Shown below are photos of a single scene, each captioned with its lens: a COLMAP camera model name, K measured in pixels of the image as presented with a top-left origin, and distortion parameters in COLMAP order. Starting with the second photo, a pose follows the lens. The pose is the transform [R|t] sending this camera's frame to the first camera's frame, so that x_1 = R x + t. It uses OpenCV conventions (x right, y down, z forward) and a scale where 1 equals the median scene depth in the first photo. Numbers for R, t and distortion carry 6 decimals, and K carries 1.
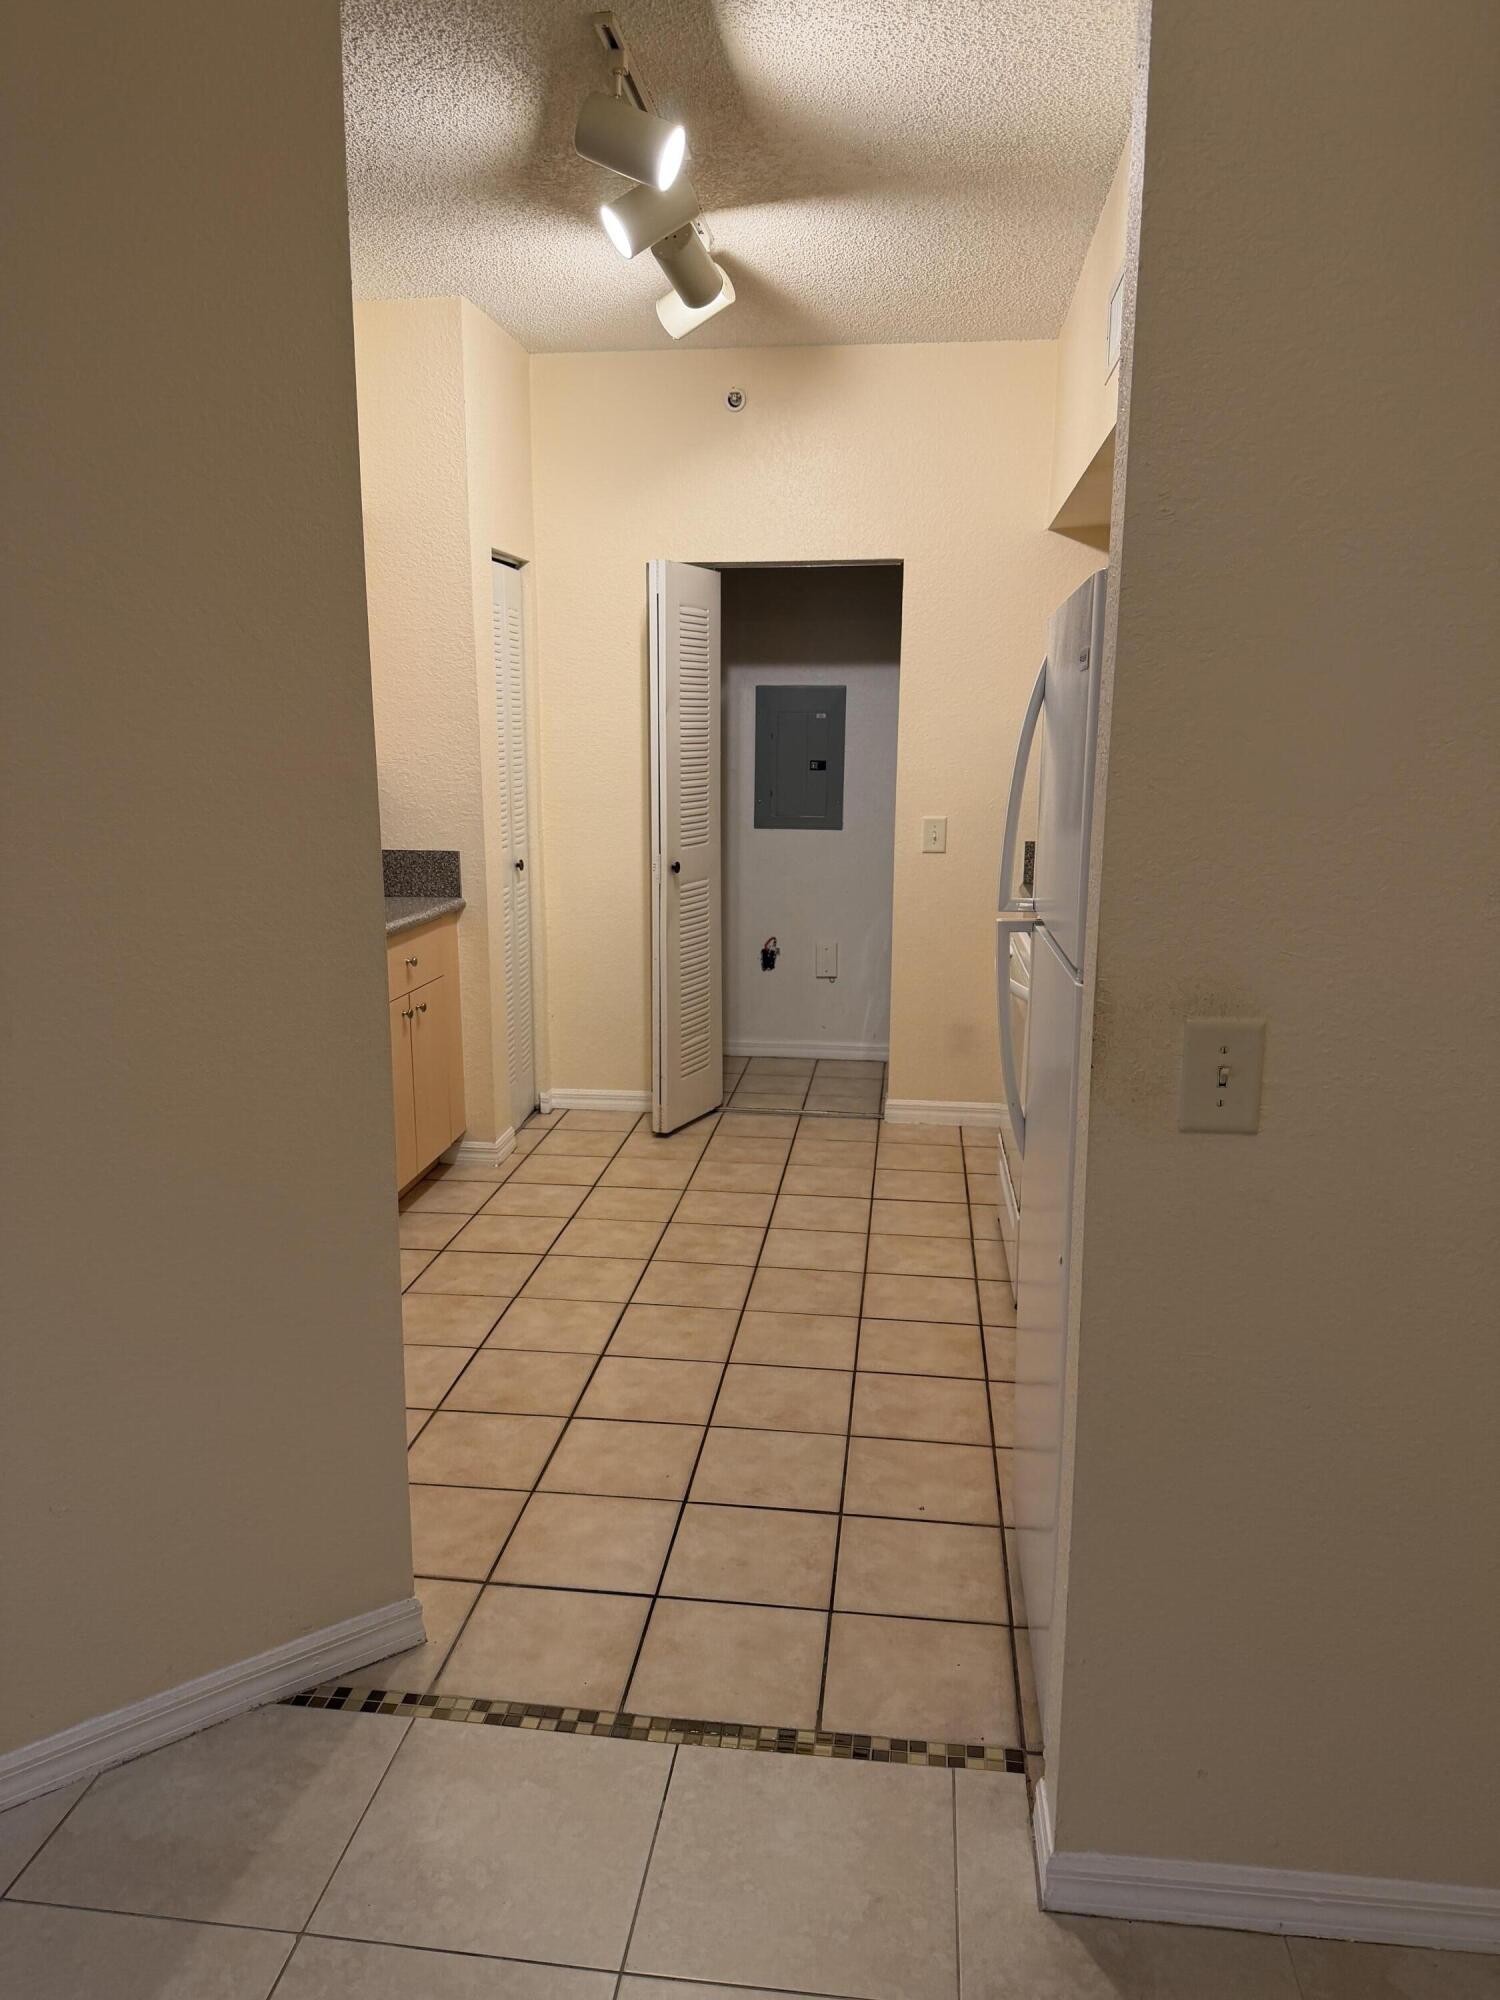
lens RADIAL K [[1398.7, 0, 750.0], [0, 1398.7, 1001.6], [0, 0, 1]] dist [0.001290, 0.000087]
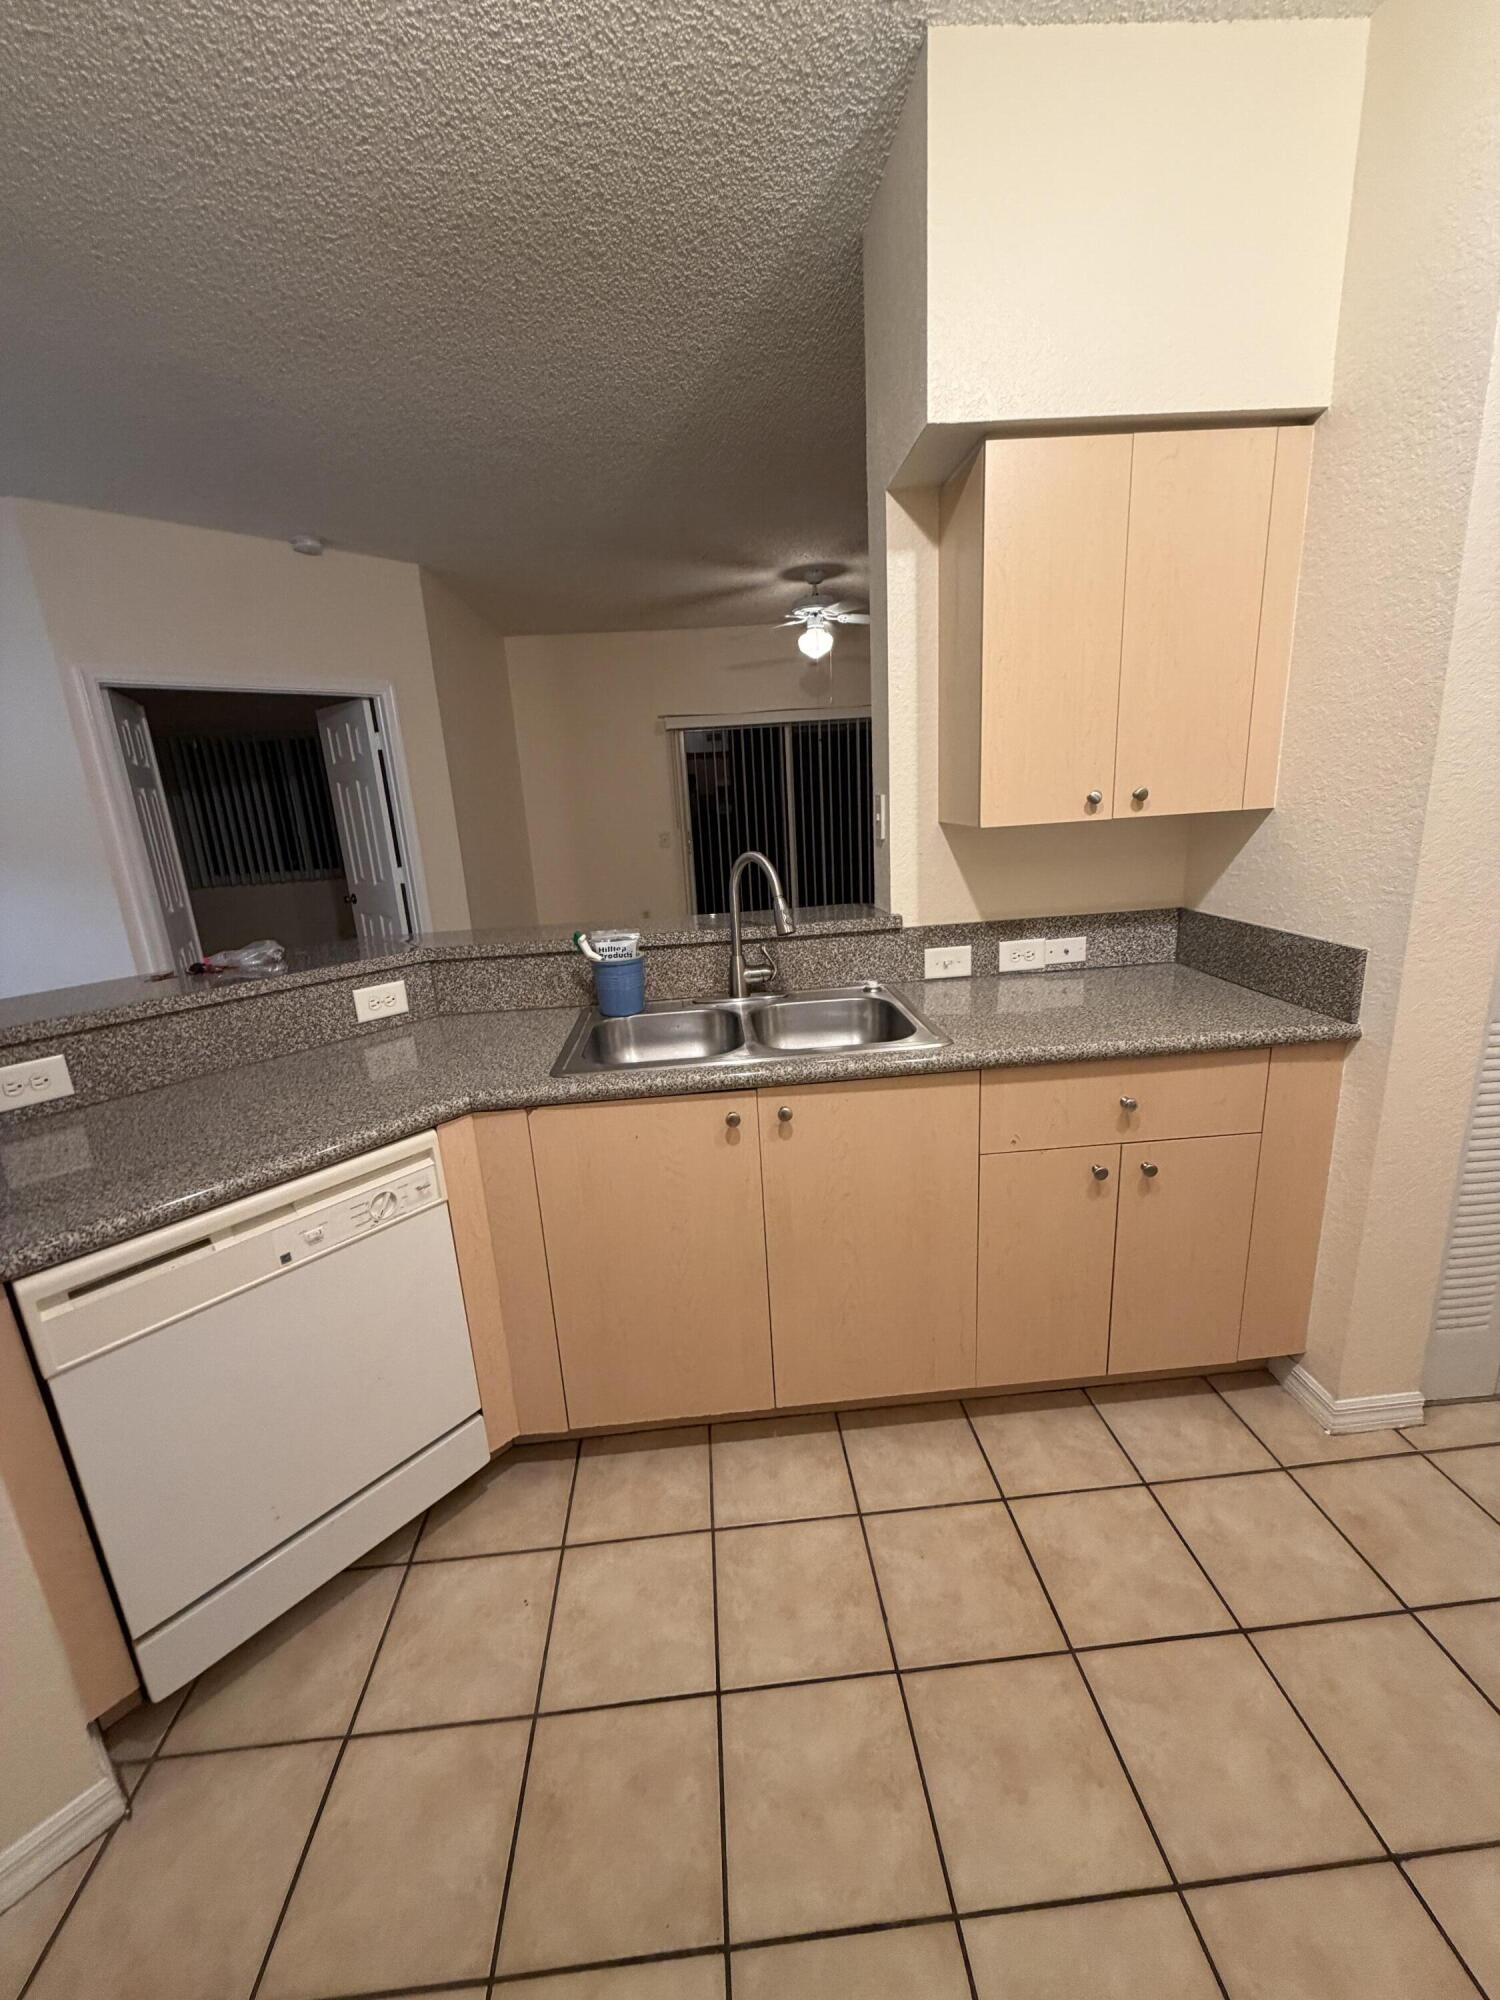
lens RADIAL K [[788.6, 0, 746.8], [0, 788.6, 995.6], [0, 0, 1]] dist [0.003834, -0.000023]
pose [[0.182576, 0.231599, -0.955525, 0.075922], [-0.129329, 0.969073, 0.210171, -0.125232], [0.974649, 0.085205, 0.206882, 0.665006]]
